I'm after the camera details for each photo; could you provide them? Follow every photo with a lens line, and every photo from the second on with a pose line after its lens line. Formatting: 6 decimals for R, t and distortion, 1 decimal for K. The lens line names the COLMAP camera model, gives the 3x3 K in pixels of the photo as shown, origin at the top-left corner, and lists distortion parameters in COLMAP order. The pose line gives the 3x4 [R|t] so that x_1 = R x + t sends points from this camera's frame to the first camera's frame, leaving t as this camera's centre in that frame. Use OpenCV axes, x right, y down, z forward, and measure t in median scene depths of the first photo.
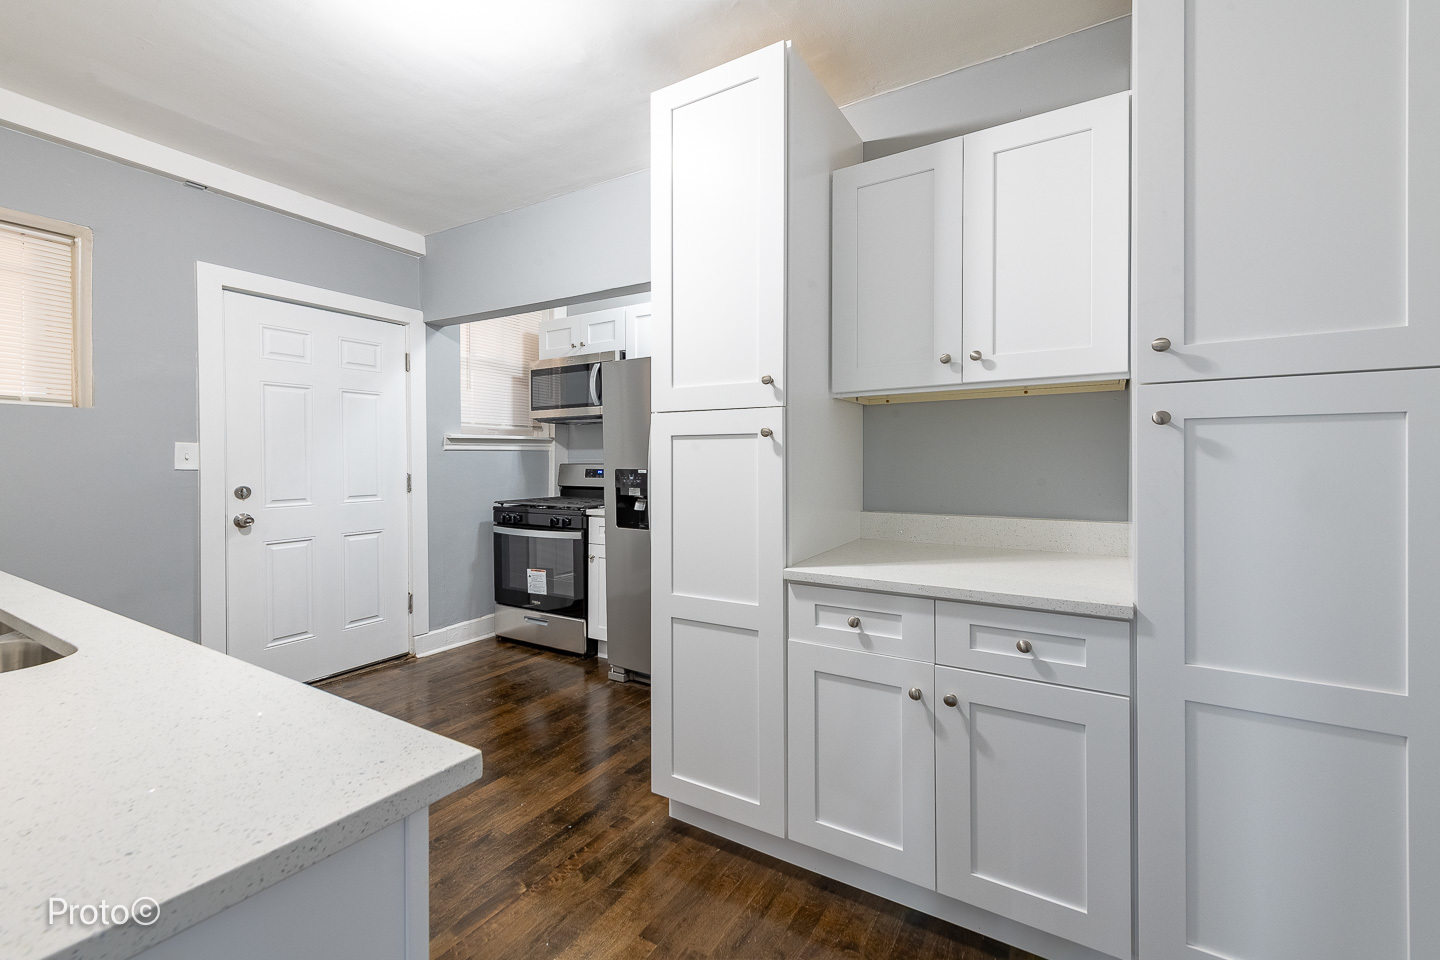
lens RADIAL K [[580.8, 0, 728.7], [0, 580.8, 467.0], [0, 0, 1]] dist [0.046401, -0.015728]
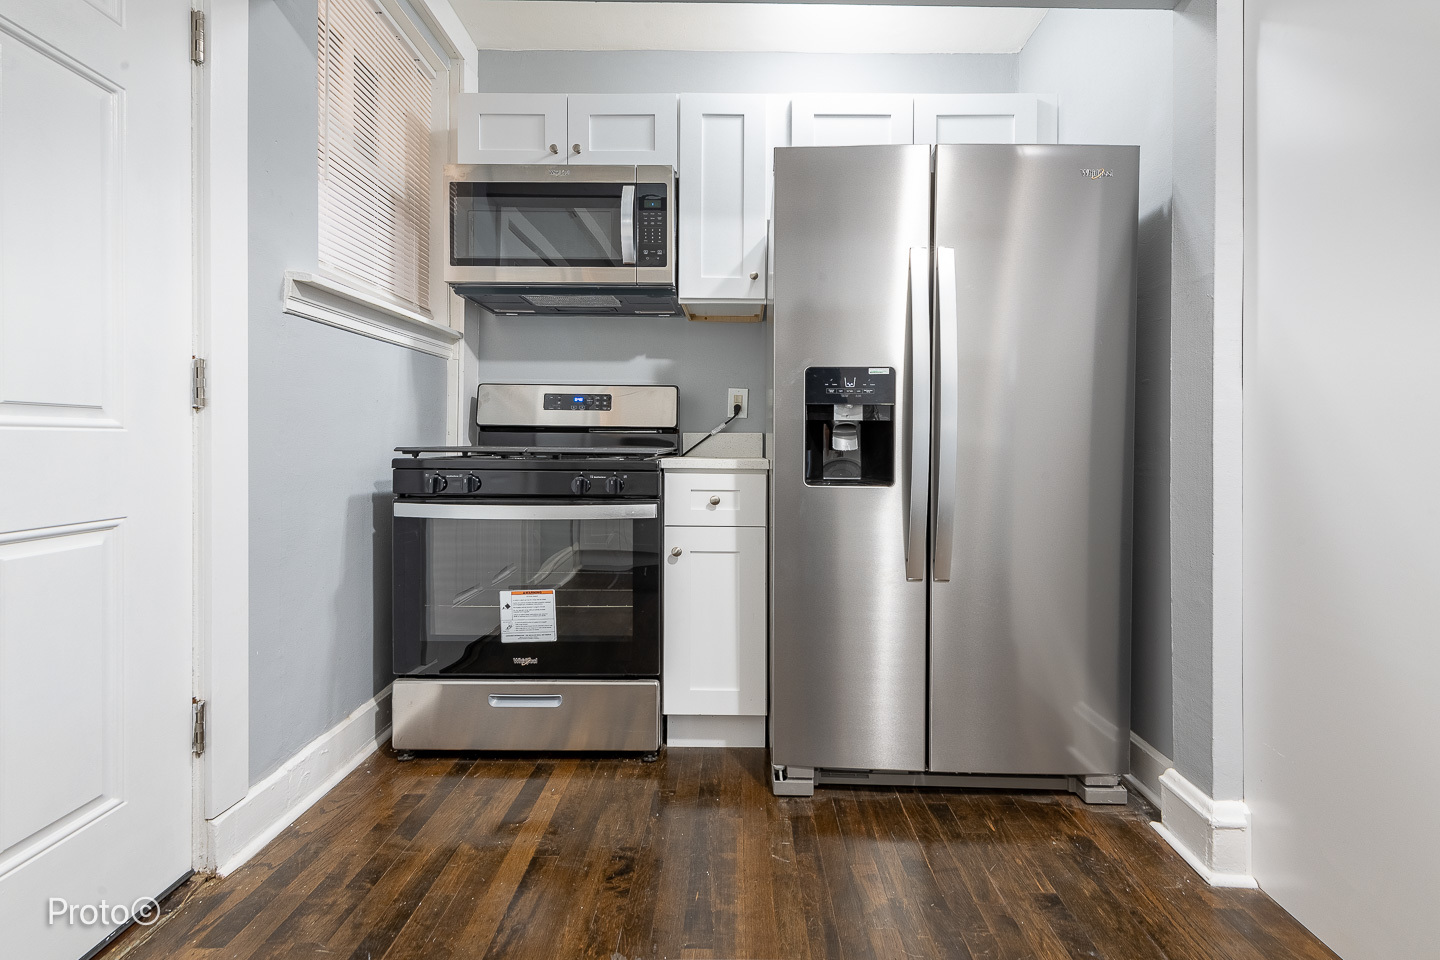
lens RADIAL K [[582.4, 0, 719.5], [0, 582.4, 445.9], [0, 0, 1]] dist [0.017896, -0.005240]
pose [[0.867138, 0.005847, 0.498034, -0.448392], [-0.003175, 0.999976, -0.006212, 0.065320], [-0.498058, 0.003805, 0.867136, 0.542084]]
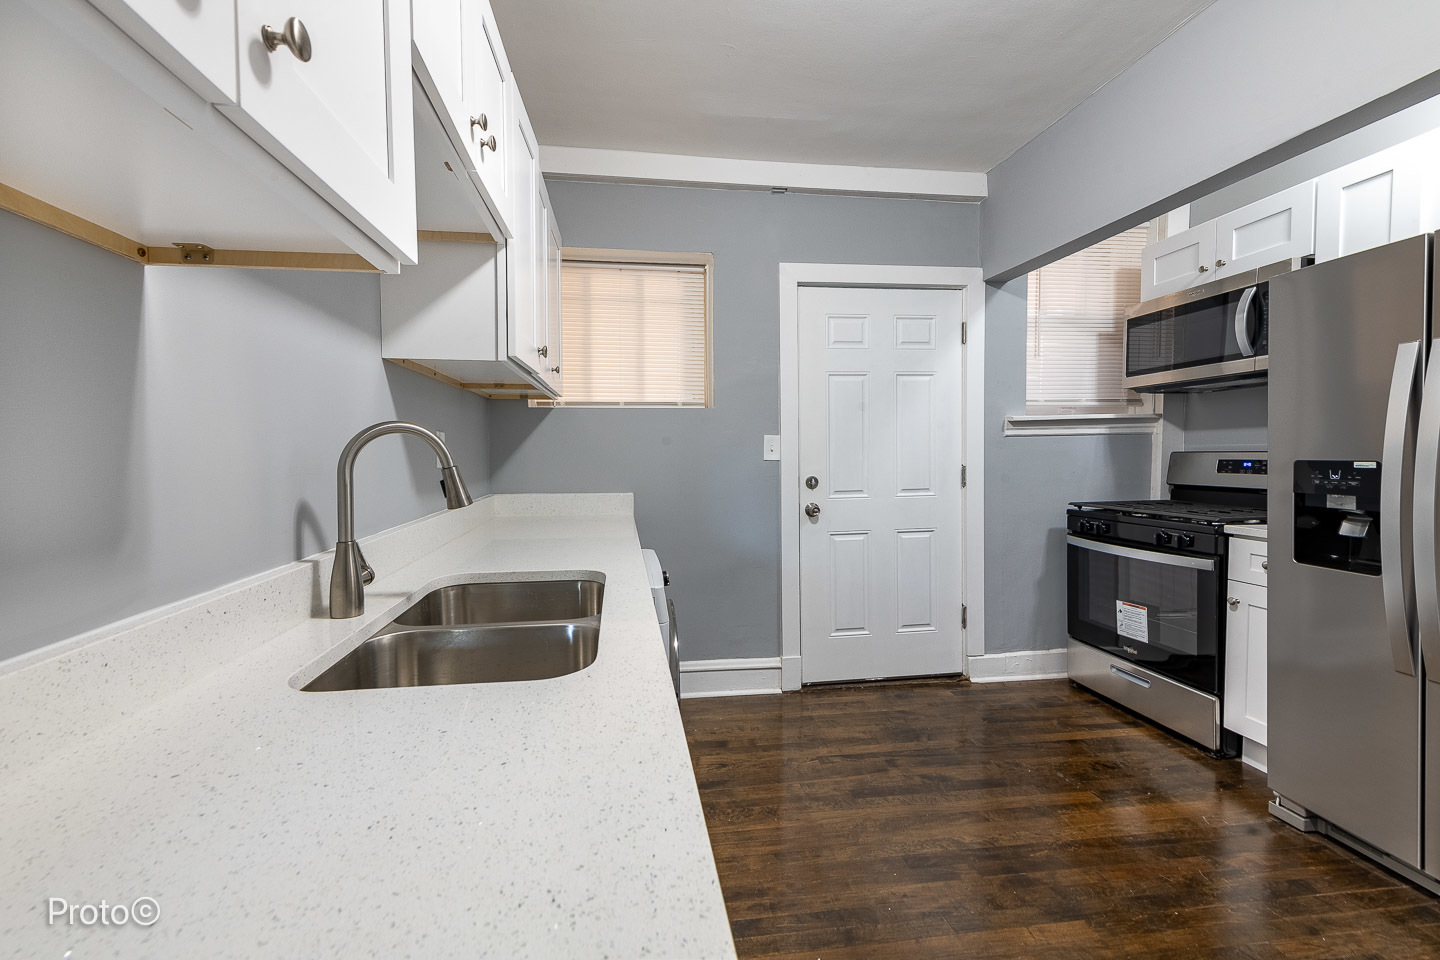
lens RADIAL K [[624.7, 0, 720.0], [0, 624.7, 480.0], [0, 0, 1]] dist [0.014118, -0.007634]
pose [[0.632407, 0.026697, -0.774176, -0.066168], [0.002487, 0.999331, 0.036493, -0.000963], [0.774632, -0.025004, 0.631918, 0.156295]]
